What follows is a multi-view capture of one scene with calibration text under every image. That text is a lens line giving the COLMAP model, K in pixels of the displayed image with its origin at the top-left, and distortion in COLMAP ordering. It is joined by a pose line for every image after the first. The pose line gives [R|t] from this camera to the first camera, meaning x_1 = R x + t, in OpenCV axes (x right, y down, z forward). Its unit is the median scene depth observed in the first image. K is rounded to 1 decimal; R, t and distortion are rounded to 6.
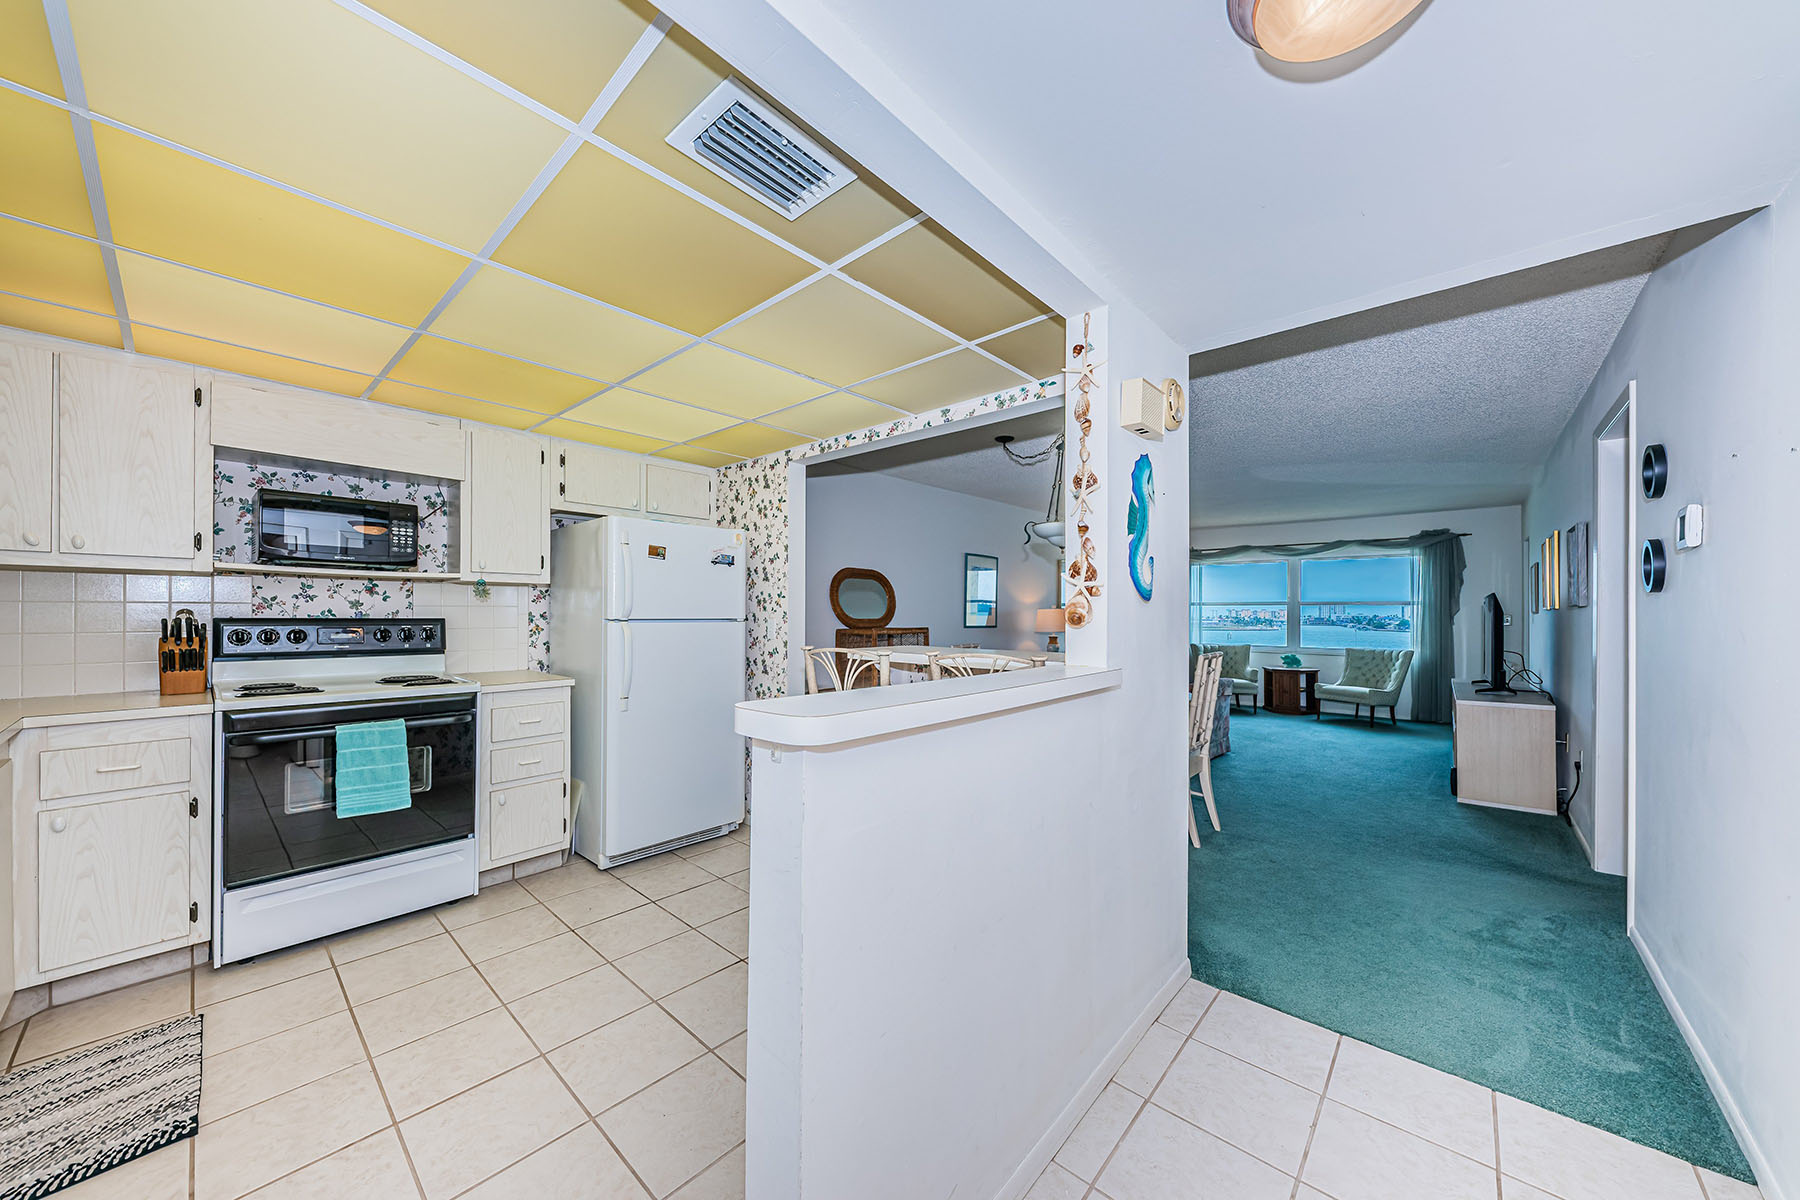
lens RADIAL K [[625.5, 0, 894.5], [0, 625.5, 615.6], [0, 0, 1]] dist [0.000387, 0.000034]
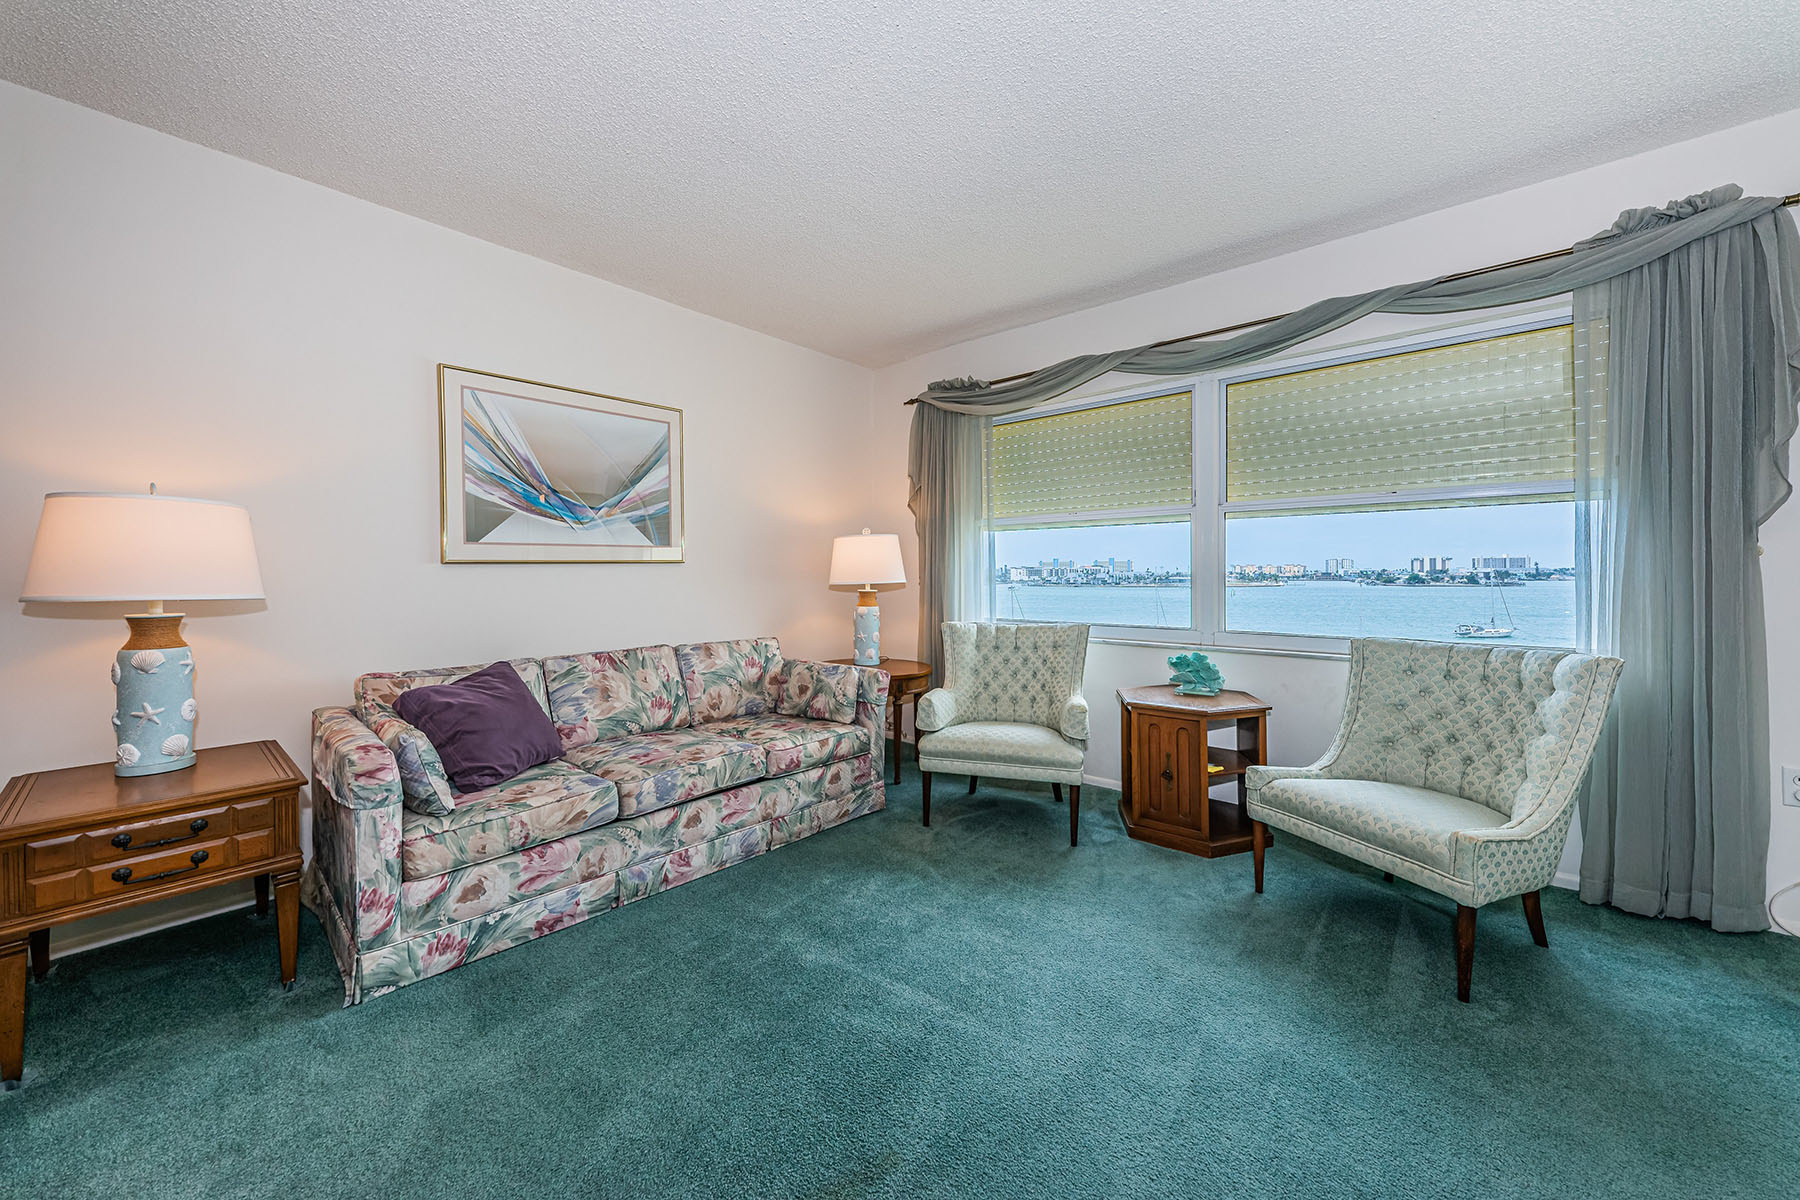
lens RADIAL K [[654.9, 0, 897.1], [0, 654.9, 575.8], [0, 0, 1]] dist [-0.000823, -0.000043]
pose [[0.999803, -0.011674, 0.016066, 0.518855], [0.011664, 0.999932, 0.000685, 0.019489], [-0.016072, -0.000498, 0.999871, 0.718374]]
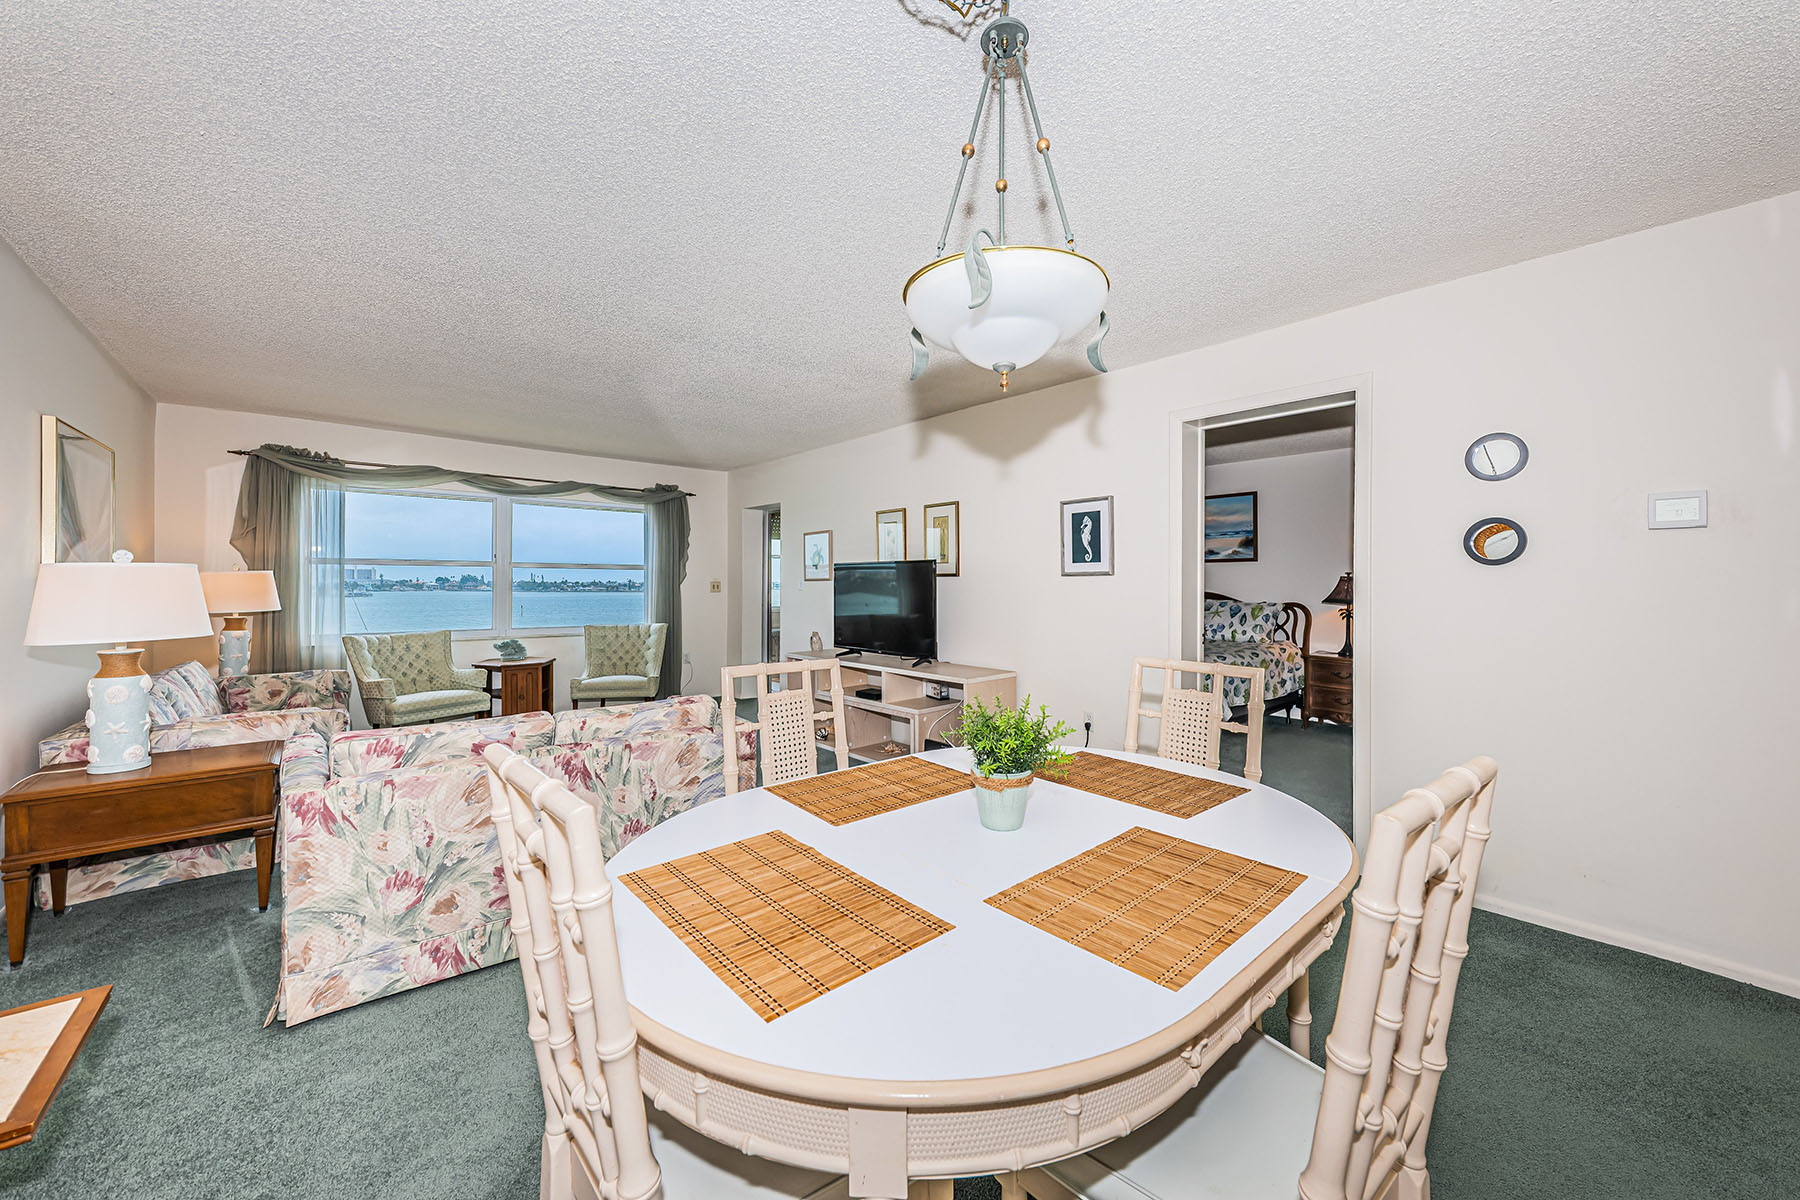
lens RADIAL K [[670.8, 0, 901.3], [0, 670.8, 585.2], [0, 0, 1]] dist [0.018601, -0.009387]
pose [[0.126413, -0.008224, 0.991944, -0.035207], [-0.000333, 0.999965, 0.008333, -0.003666], [-0.991978, -0.001384, 0.126406, 0.547078]]
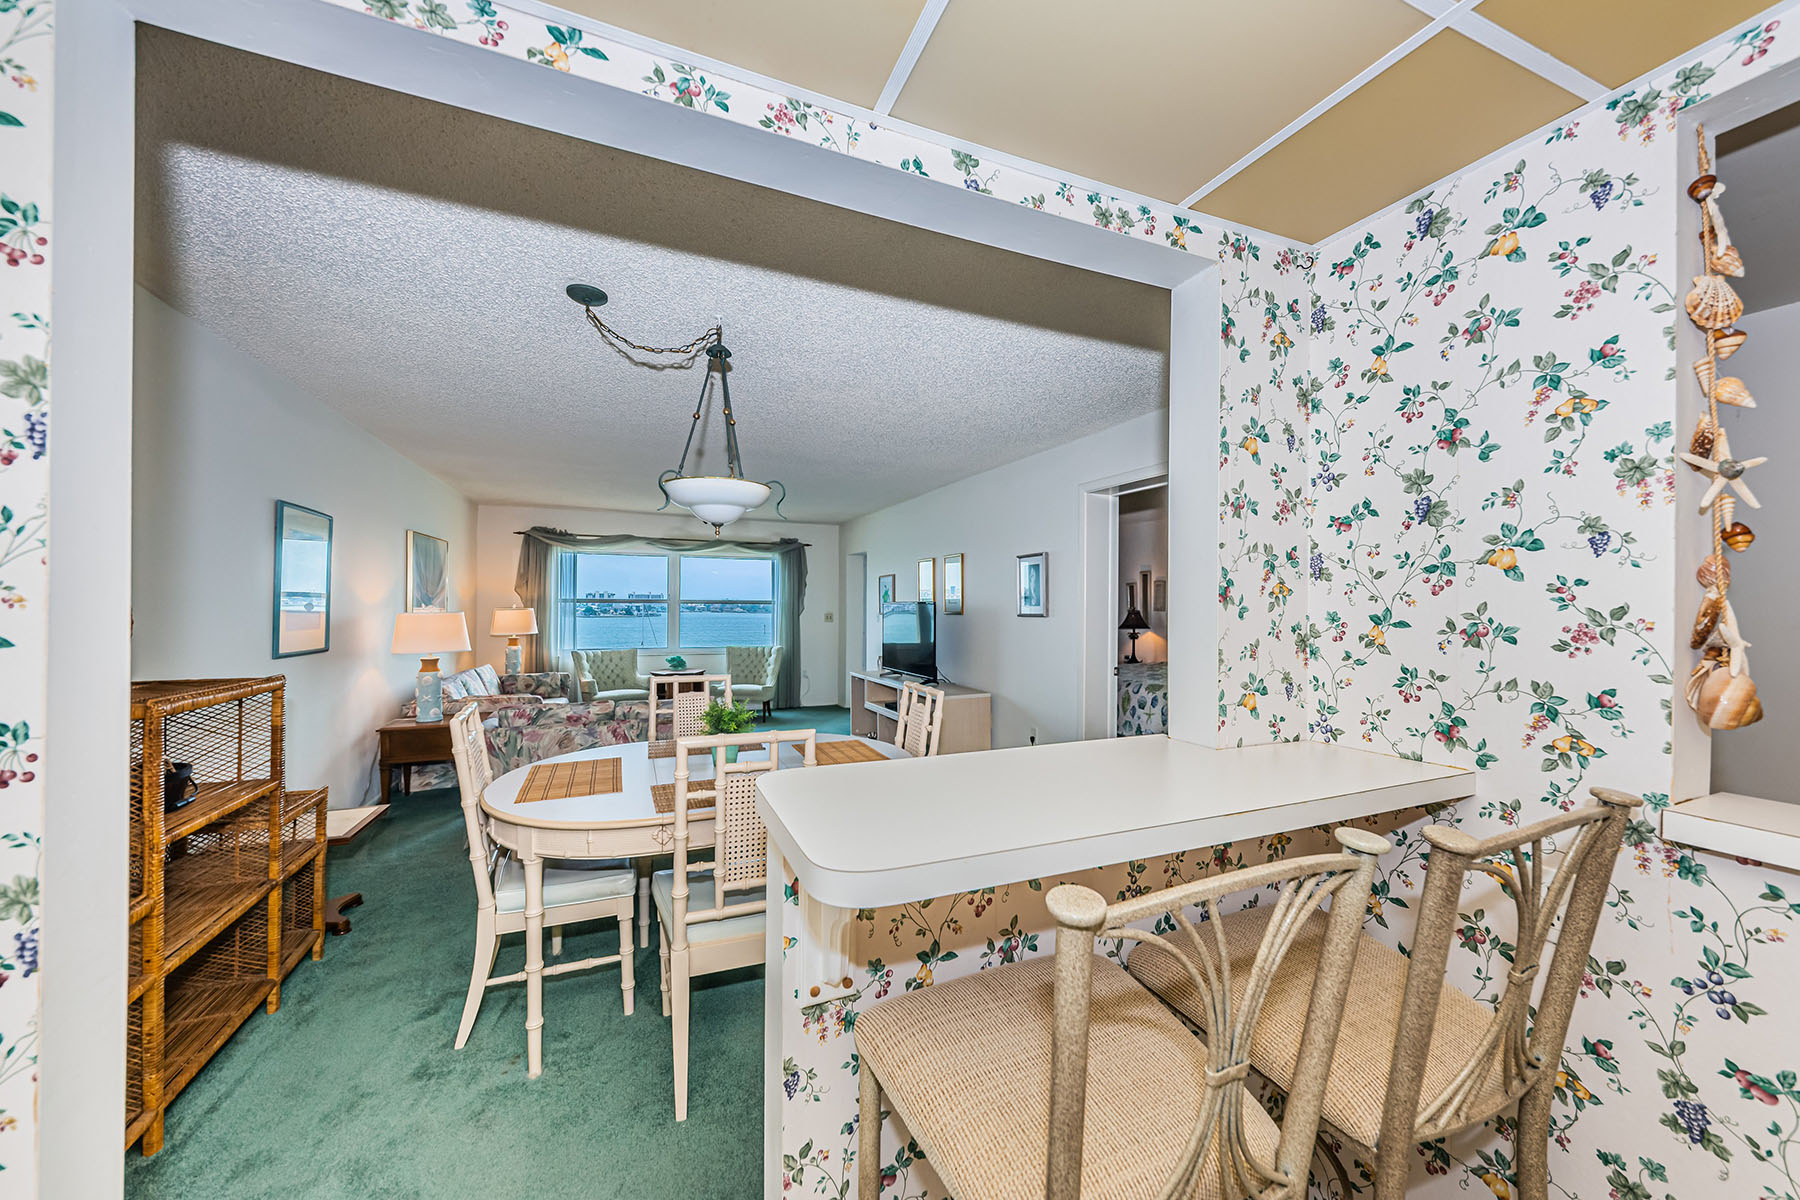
lens RADIAL K [[645.2, 0, 891.3], [0, 645.2, 604.9], [0, 0, 1]] dist [-0.000885, -0.000031]
pose [[0.431634, -0.002287, 0.902046, -0.110783], [-0.000523, 0.999996, 0.002786, -0.019653], [-0.902048, -0.001674, 0.431631, 0.324087]]
